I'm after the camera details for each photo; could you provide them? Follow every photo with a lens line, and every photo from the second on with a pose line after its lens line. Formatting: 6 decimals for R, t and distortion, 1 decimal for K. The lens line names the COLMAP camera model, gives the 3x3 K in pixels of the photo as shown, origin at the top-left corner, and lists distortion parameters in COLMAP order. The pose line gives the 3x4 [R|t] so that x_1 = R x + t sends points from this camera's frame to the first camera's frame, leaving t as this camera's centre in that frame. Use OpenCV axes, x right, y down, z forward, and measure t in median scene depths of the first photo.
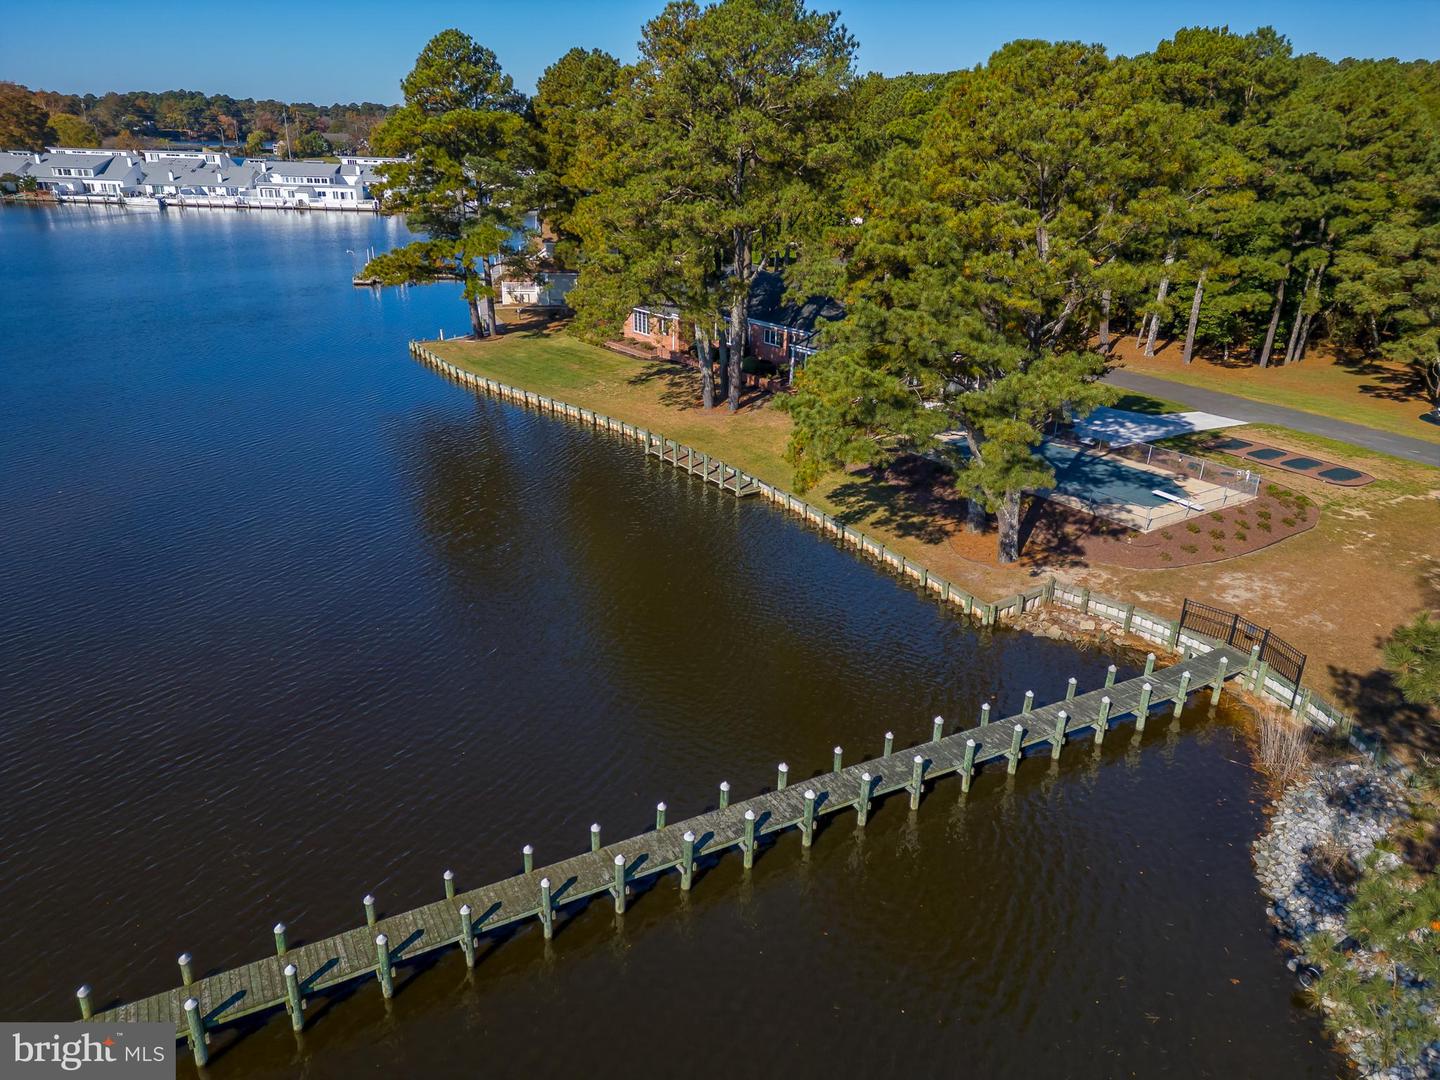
lens RADIAL K [[998.5, 0, 720.3], [0, 998.5, 550.8], [0, 0, 1]] dist [0.071777, -0.057014]
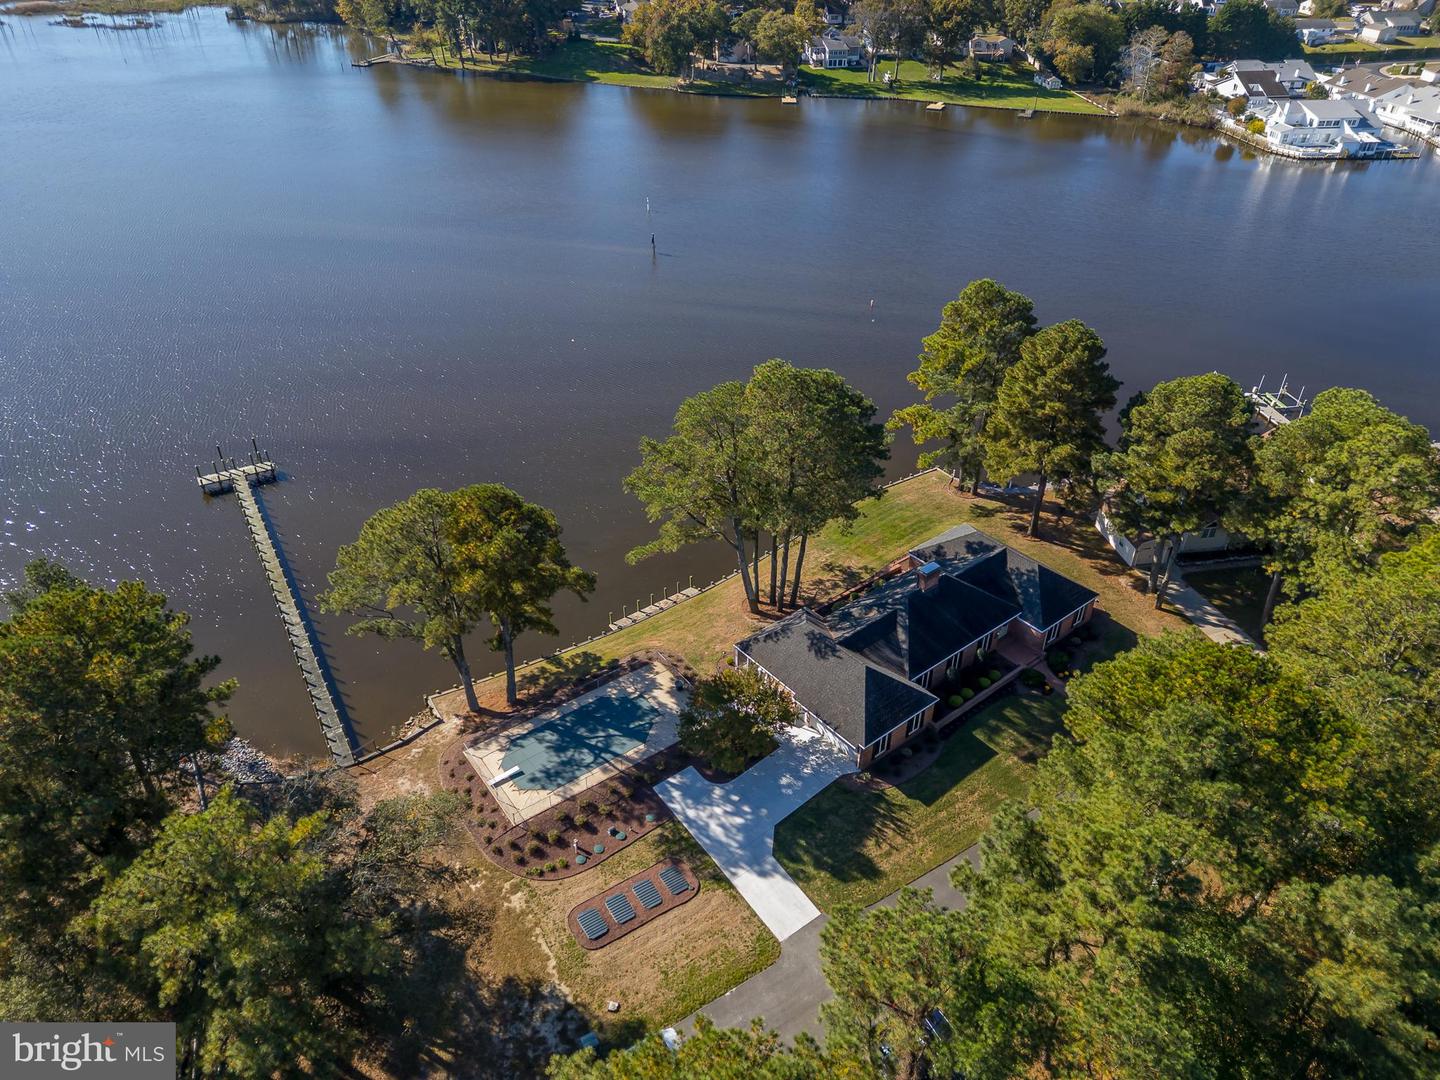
lens RADIAL K [[998.5, 0, 719.0], [0, 998.5, 540.1], [0, 0, 1]] dist [0.071777, -0.057014]
pose [[0.026994, 0.548393, -0.835785, 1.522867], [-0.388983, 0.775956, 0.496573, -1.207049], [0.920850, 0.311701, 0.234261, 0.796677]]
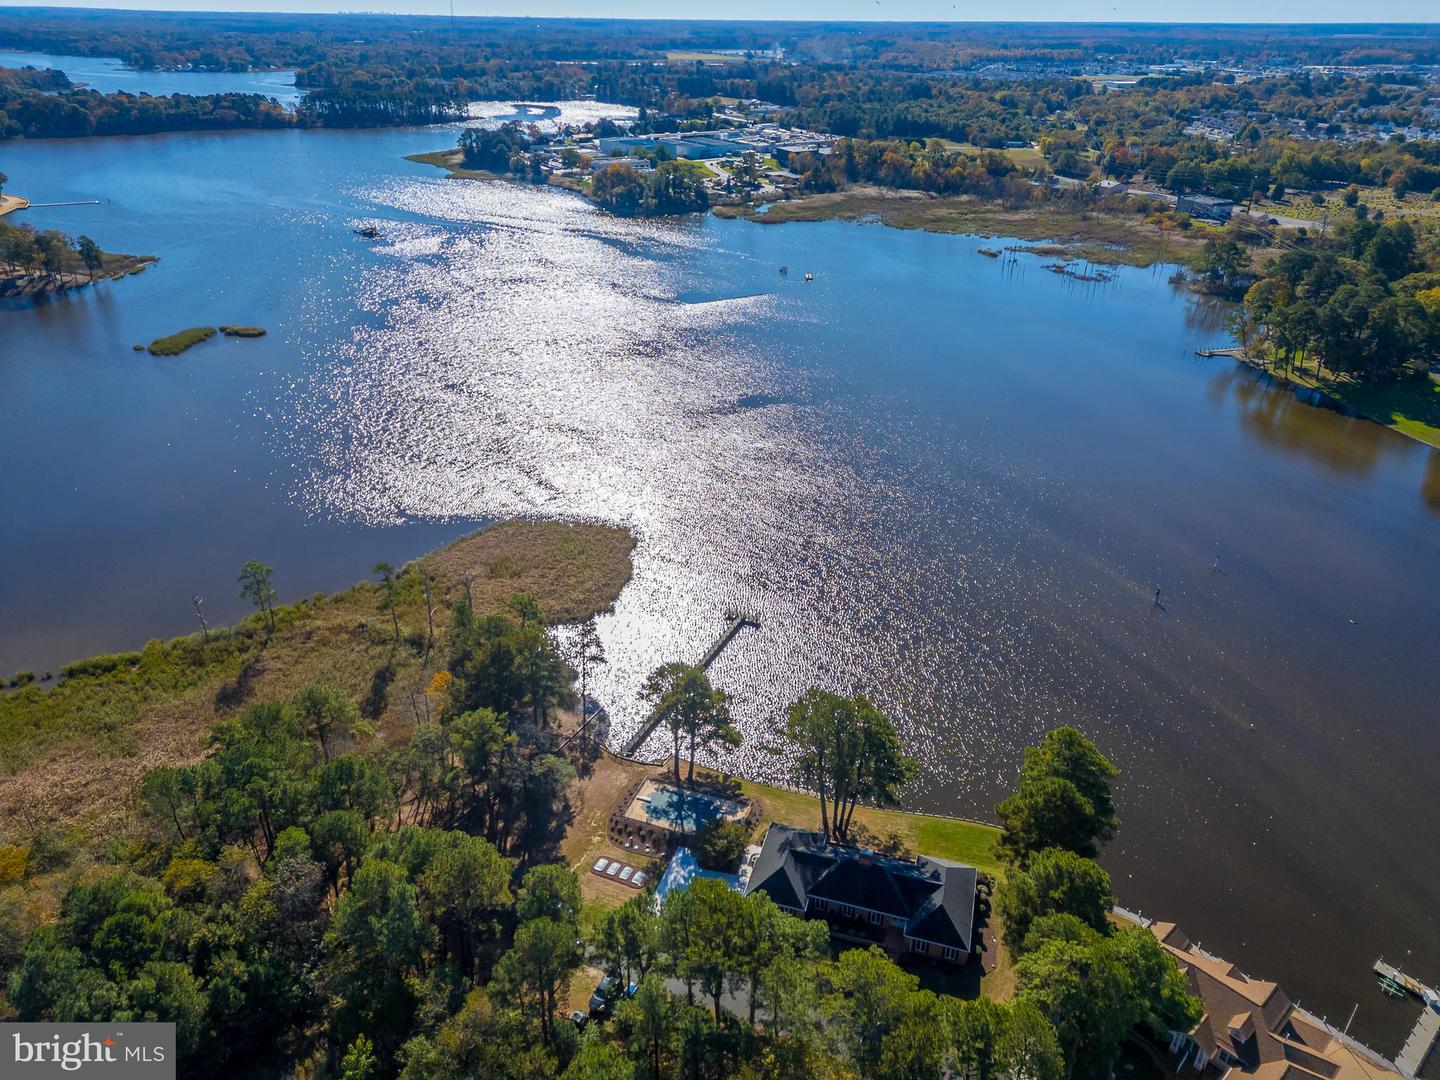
lens RADIAL K [[998.5, 0, 716.6], [0, 998.5, 535.7], [0, 0, 1]] dist [0.071777, -0.057014]
pose [[-0.813381, 0.237477, -0.531052, 1.753194], [-0.249342, 0.682455, 0.687084, -2.886076], [0.525585, 0.691275, -0.495883, 2.101680]]
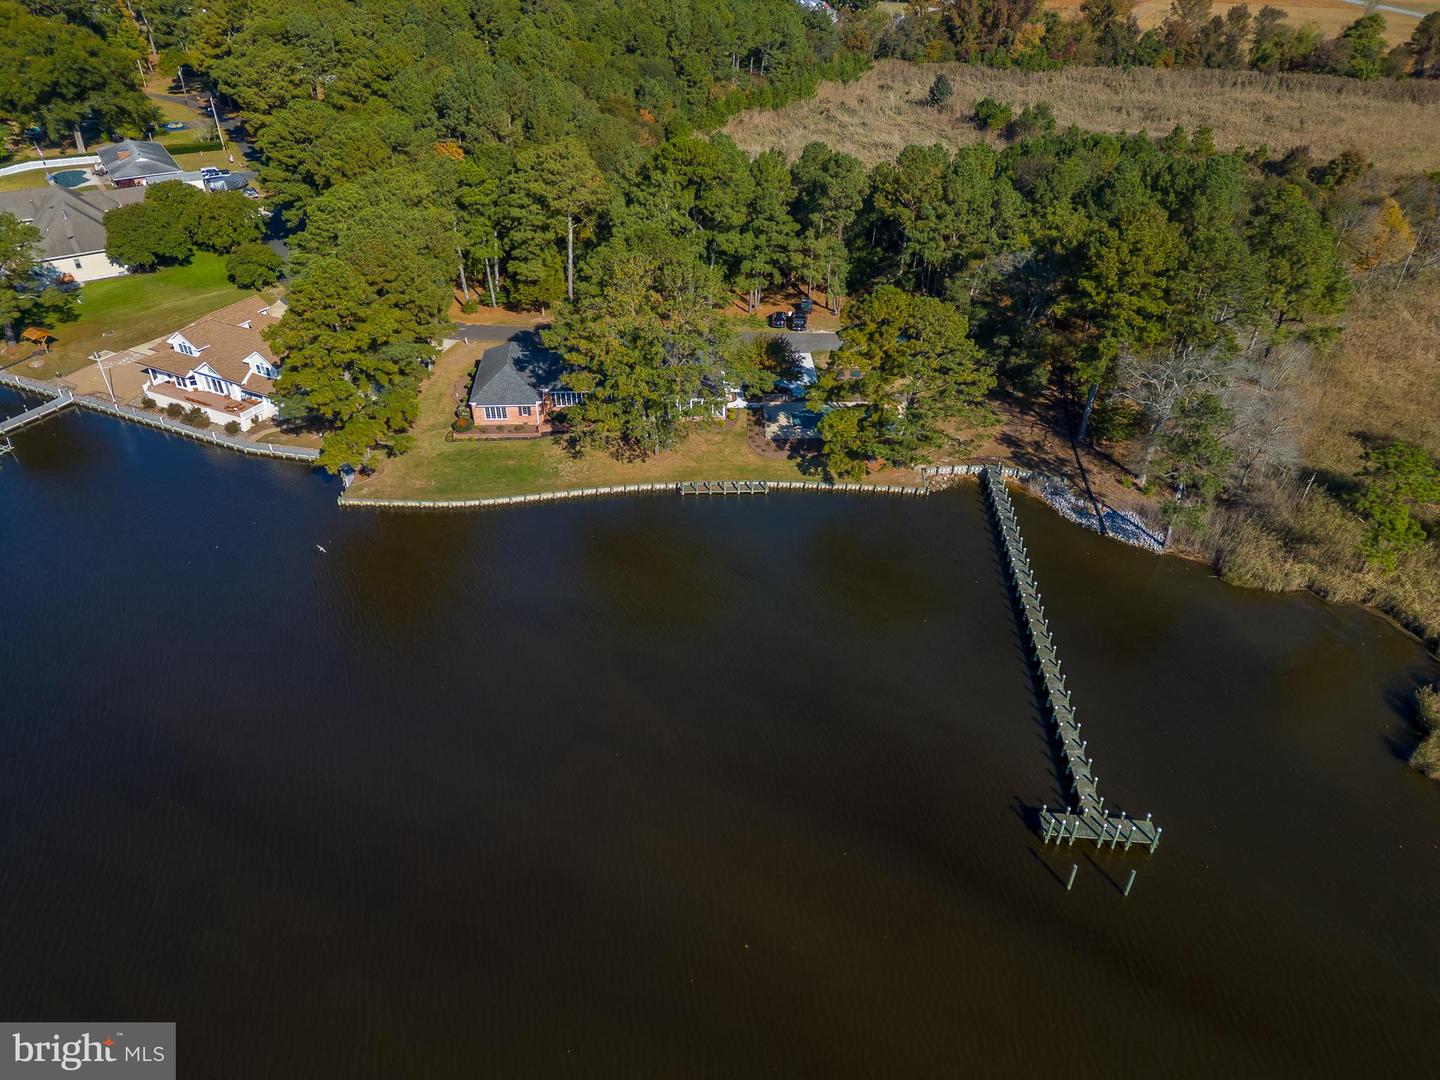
lens RADIAL K [[998.5, 0, 720.4], [0, 998.5, 539.9], [0, 0, 1]] dist [0.071777, -0.057014]
pose [[0.546194, -0.486461, 0.681929, -1.622214], [0.320733, 0.873503, 0.366229, -0.824398], [-0.773823, 0.018685, 0.633126, -0.236025]]
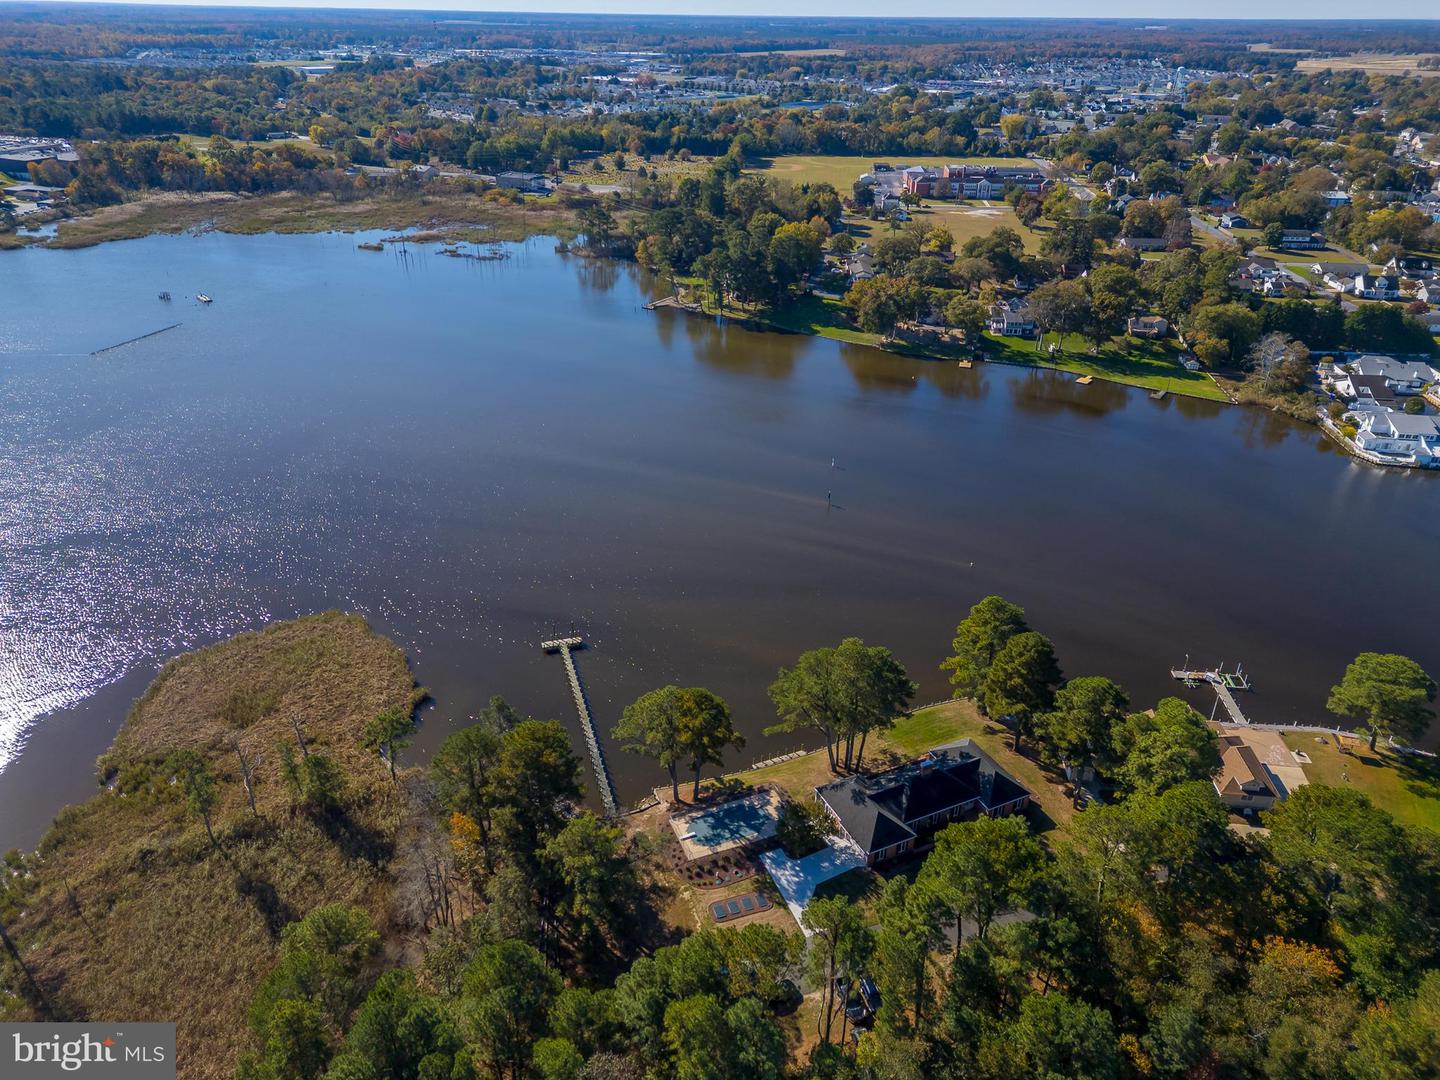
lens RADIAL K [[998.5, 0, 716.2], [0, 998.5, 534.5], [0, 0, 1]] dist [0.071777, -0.057014]
pose [[-0.207705, 0.426204, -0.880459, 2.715214], [-0.390231, 0.789262, 0.474115, -2.249287], [0.896983, 0.442059, 0.002385, 0.634101]]
